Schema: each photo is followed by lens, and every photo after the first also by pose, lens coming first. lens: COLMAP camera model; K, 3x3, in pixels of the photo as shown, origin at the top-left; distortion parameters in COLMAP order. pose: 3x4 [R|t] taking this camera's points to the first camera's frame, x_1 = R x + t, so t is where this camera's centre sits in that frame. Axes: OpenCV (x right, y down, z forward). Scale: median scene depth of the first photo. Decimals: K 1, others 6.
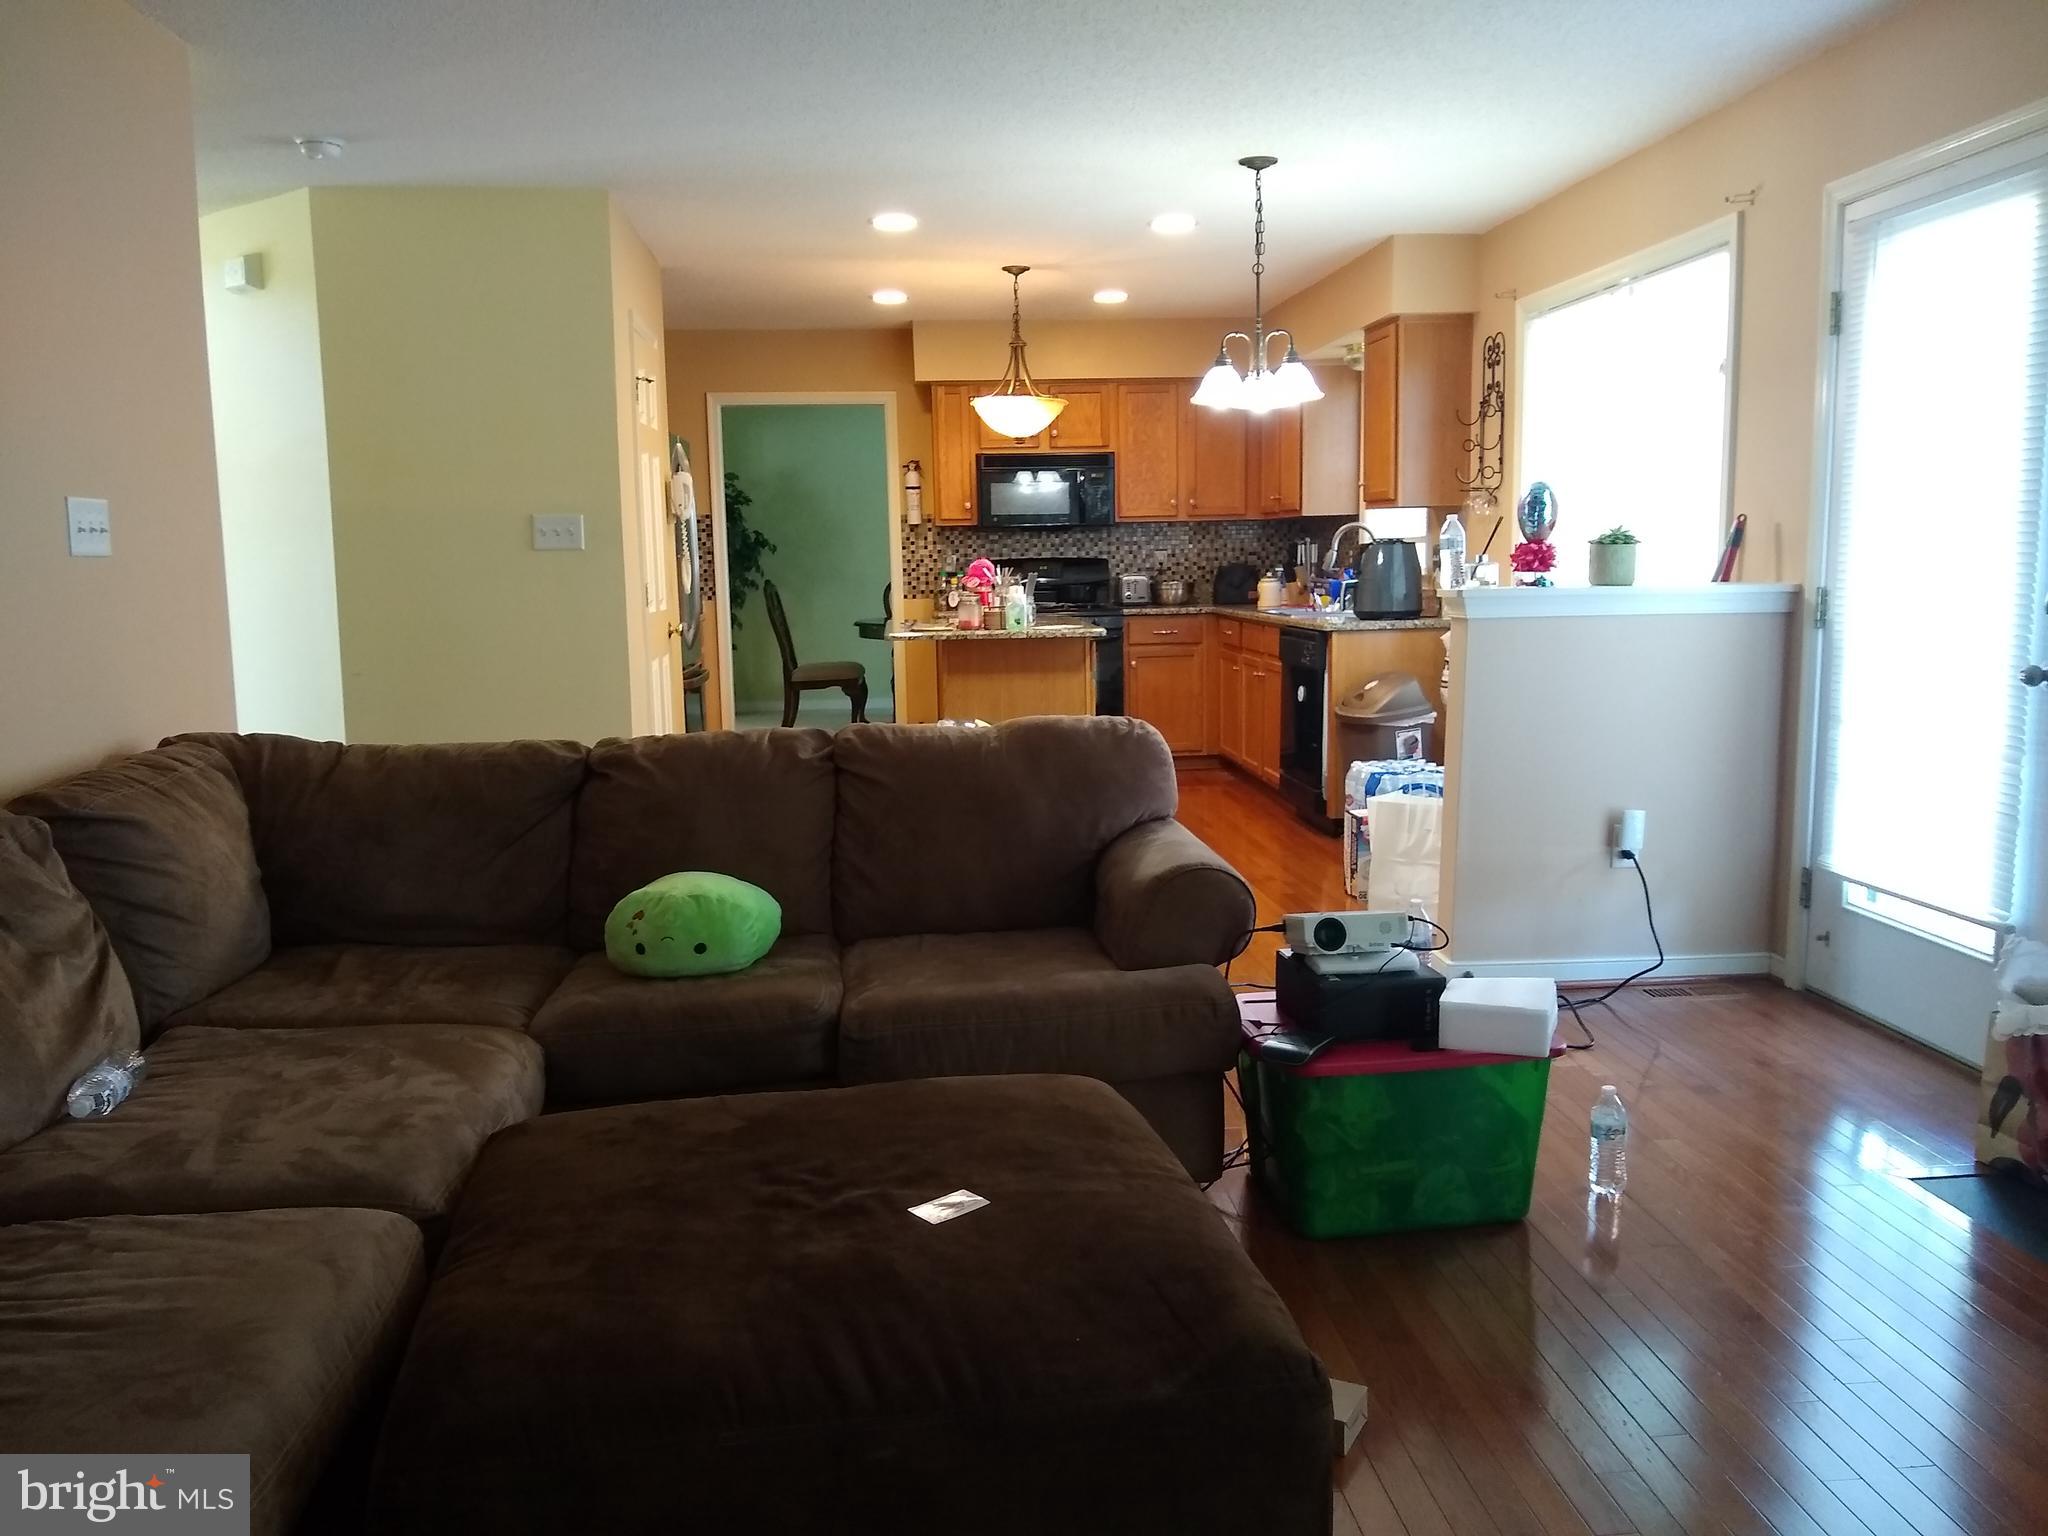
lens RADIAL K [[1519.3, 0, 1023.6], [0, 1519.3, 769.2], [0, 0, 1]] dist [0.003171, -0.011897]
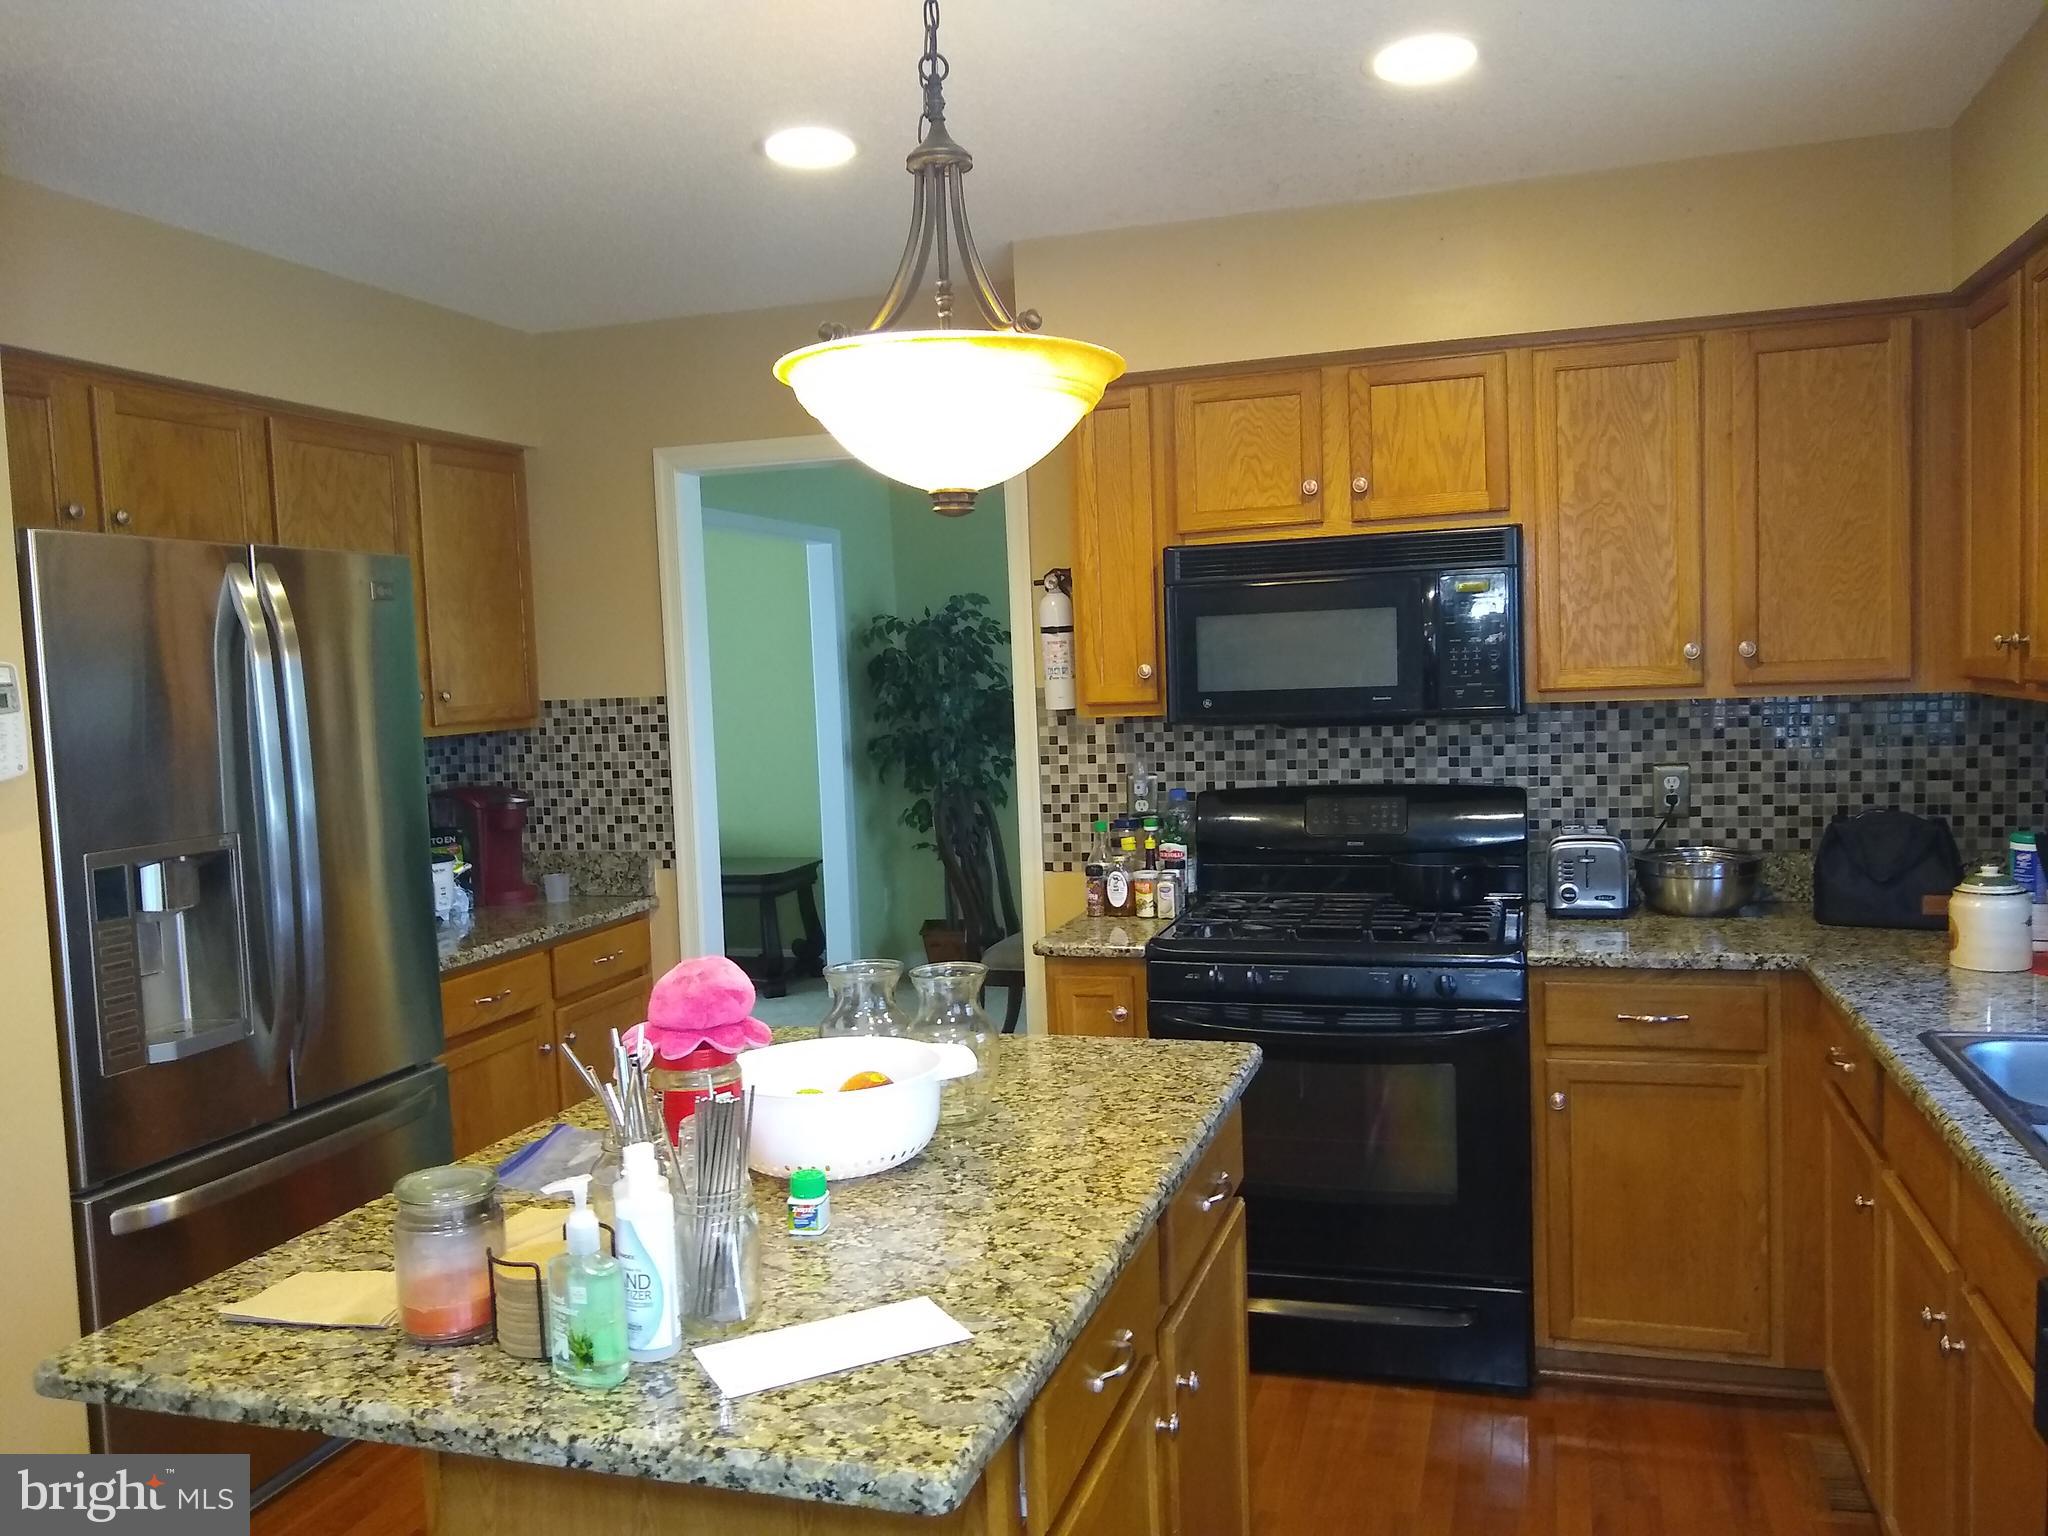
lens RADIAL K [[1519.3, 0, 1019.1], [0, 1519.3, 764.8], [0, 0, 1]] dist [0.003171, -0.011897]
pose [[0.918190, 0.008421, -0.396051, 0.093759], [-0.033202, 0.997892, -0.055758, -0.119822], [0.394747, 0.064346, 0.916534, 0.587484]]
